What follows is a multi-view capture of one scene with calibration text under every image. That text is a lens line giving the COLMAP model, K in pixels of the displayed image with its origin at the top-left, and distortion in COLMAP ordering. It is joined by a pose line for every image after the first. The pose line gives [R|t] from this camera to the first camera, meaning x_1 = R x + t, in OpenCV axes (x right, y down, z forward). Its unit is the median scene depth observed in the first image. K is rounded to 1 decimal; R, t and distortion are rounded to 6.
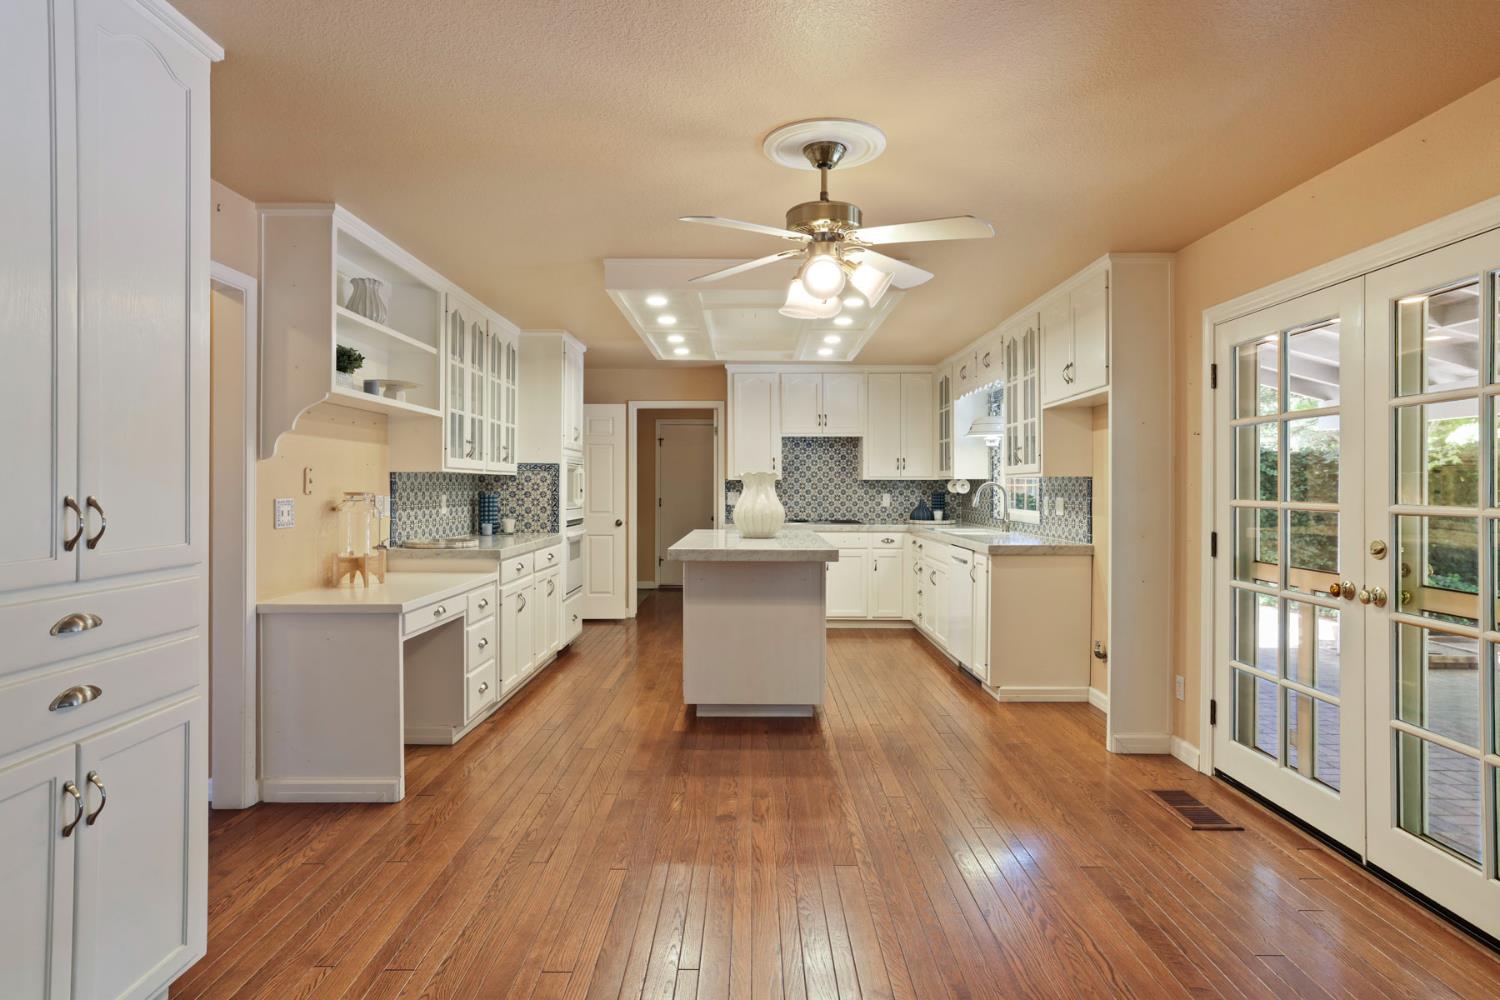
lens RADIAL K [[802.6, 0, 751.1], [0, 802.6, 486.5], [0, 0, 1]] dist [-0.013939, 0.007427]
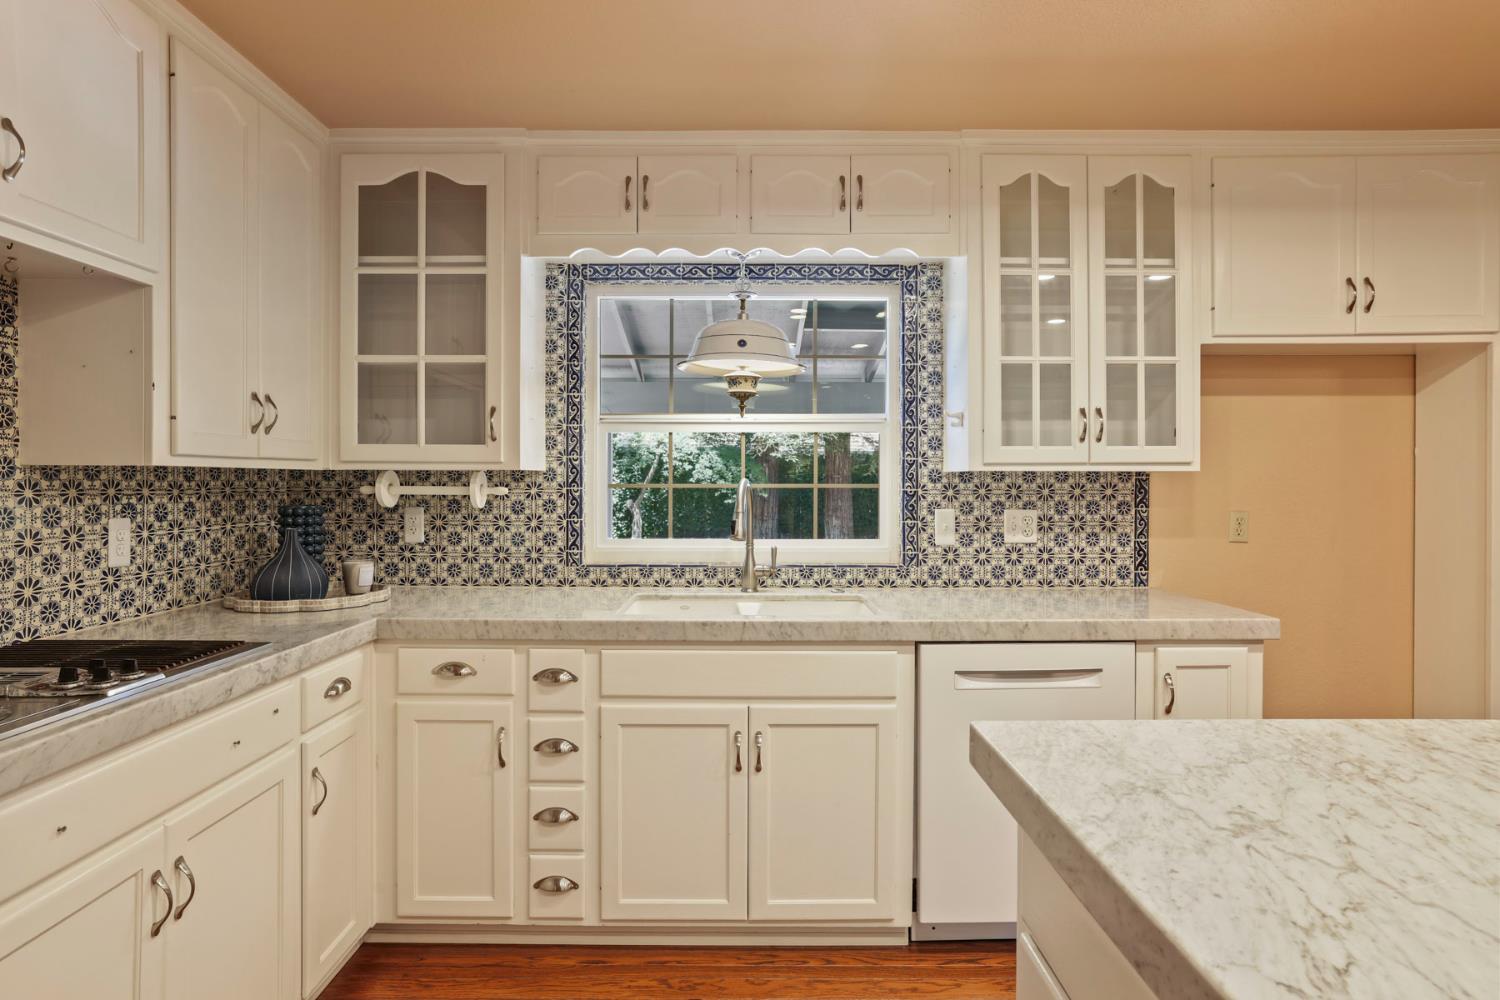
lens RADIAL K [[773.5, 0, 744.5], [0, 773.5, 487.0], [0, 0, 1]] dist [-0.030638, 0.016364]
pose [[-0.000154, -0.009256, 0.999957, -0.145162], [-0.000348, 0.999957, 0.009256, -0.006682], [-1.000000, -0.000347, -0.000157, 1.330946]]
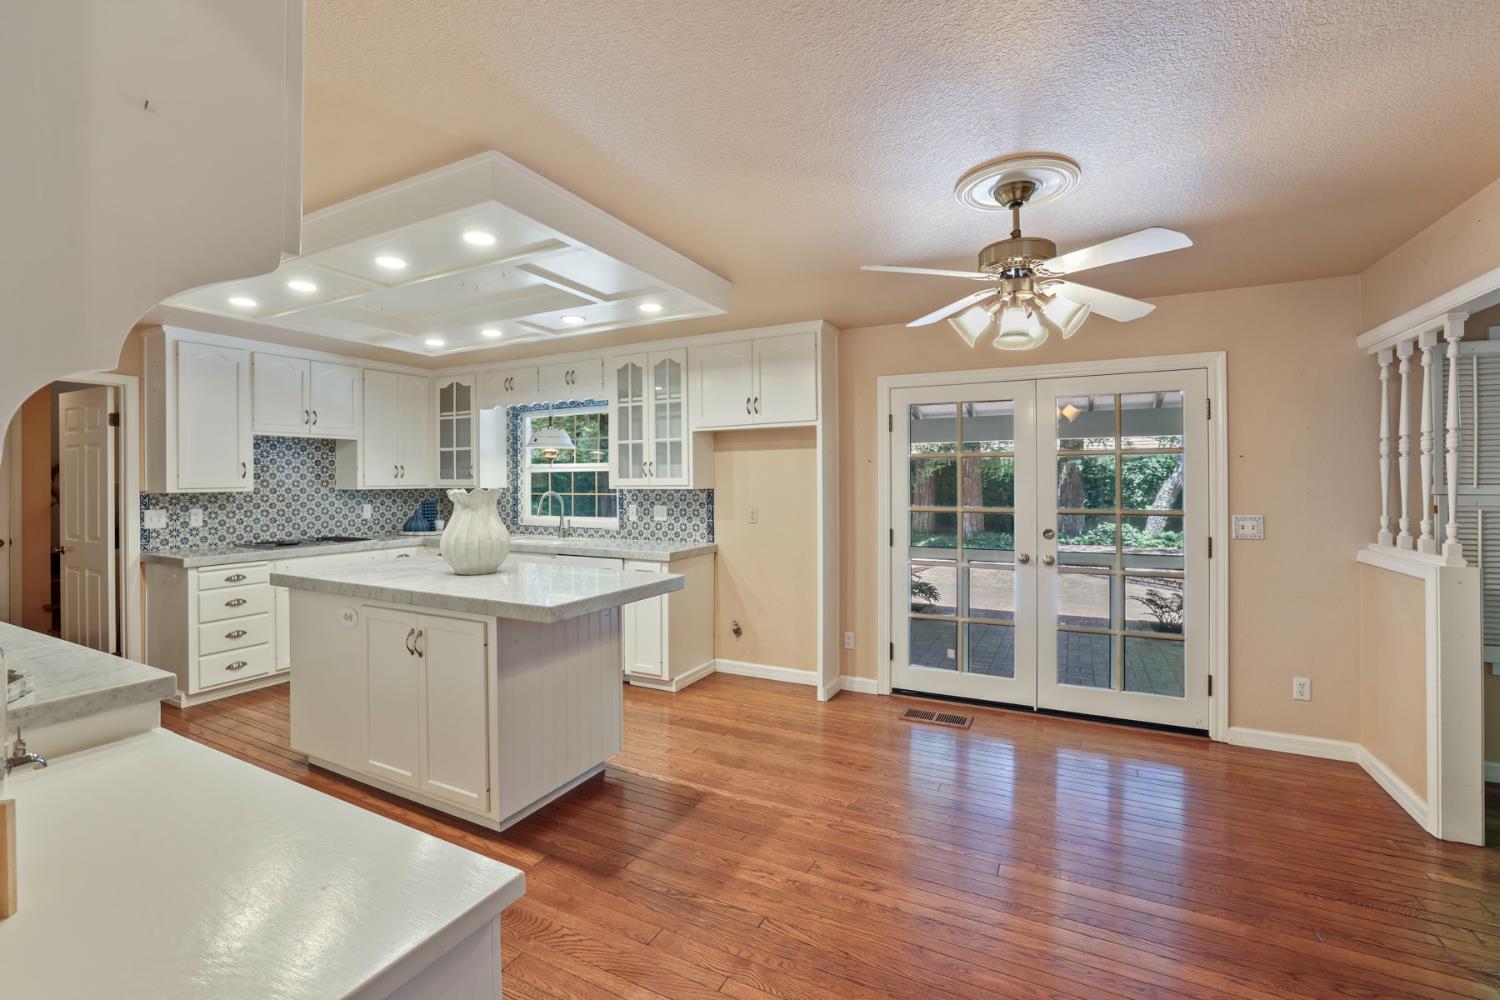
lens RADIAL K [[650.5, 0, 729.1], [0, 650.5, 475.9], [0, 0, 1]] dist [-0.036767, 0.012604]
pose [[0.473570, 0.000740, 0.880756, -0.456861], [0.007478, 0.999960, -0.004862, -0.027108], [-0.880724, 0.008889, 0.473546, 0.514385]]
